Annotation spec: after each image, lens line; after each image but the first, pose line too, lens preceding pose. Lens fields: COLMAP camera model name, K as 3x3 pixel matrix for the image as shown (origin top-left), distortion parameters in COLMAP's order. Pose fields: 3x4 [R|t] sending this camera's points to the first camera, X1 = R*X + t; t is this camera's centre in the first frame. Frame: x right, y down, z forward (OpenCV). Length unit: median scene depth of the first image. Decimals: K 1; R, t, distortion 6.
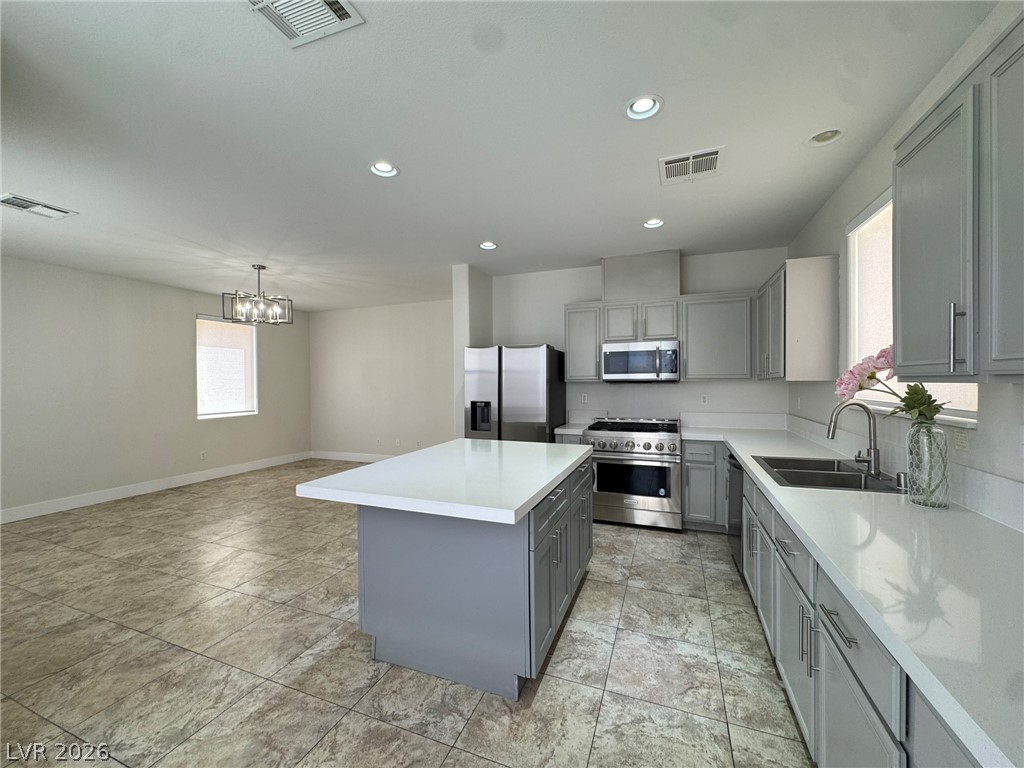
lens RADIAL K [[408.2, 0, 511.1], [0, 408.2, 385.5], [0, 0, 1]] dist [-0.003853, 0.000631]
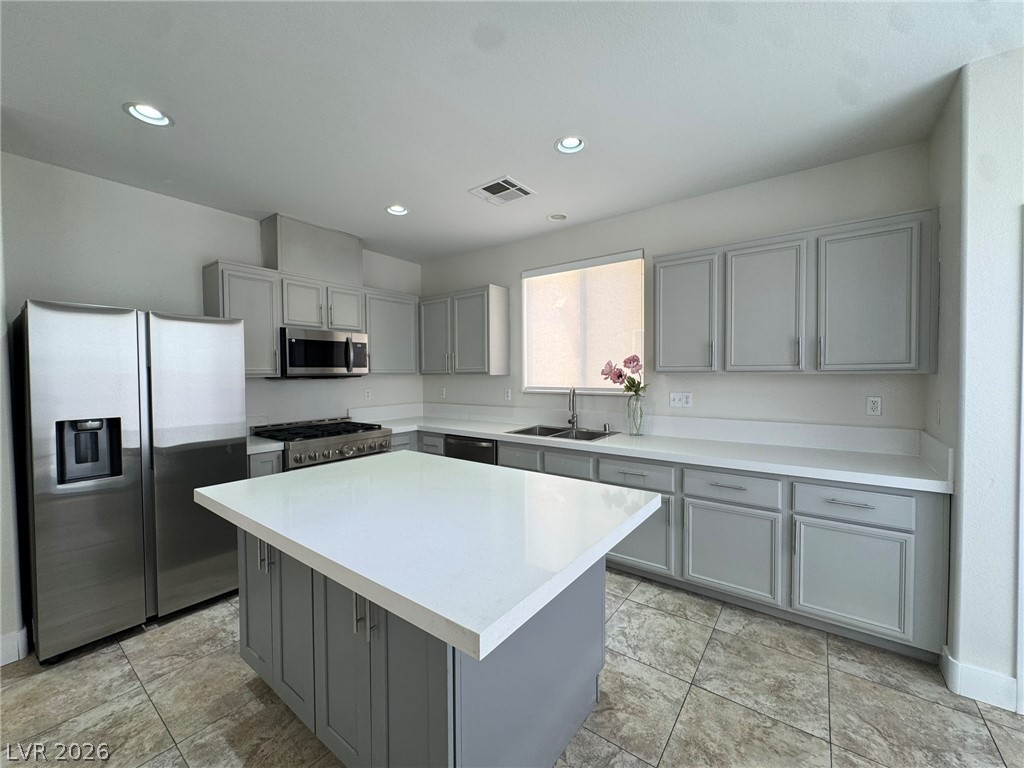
lens RADIAL K [[408.2, 0, 512.0], [0, 408.2, 385.6], [0, 0, 1]] dist [-0.003853, 0.000631]
pose [[0.273507, -0.028722, 0.961441, -0.405799], [0.015910, 0.999552, 0.025334, -0.006041], [-0.961739, 0.008367, 0.273841, 0.388635]]
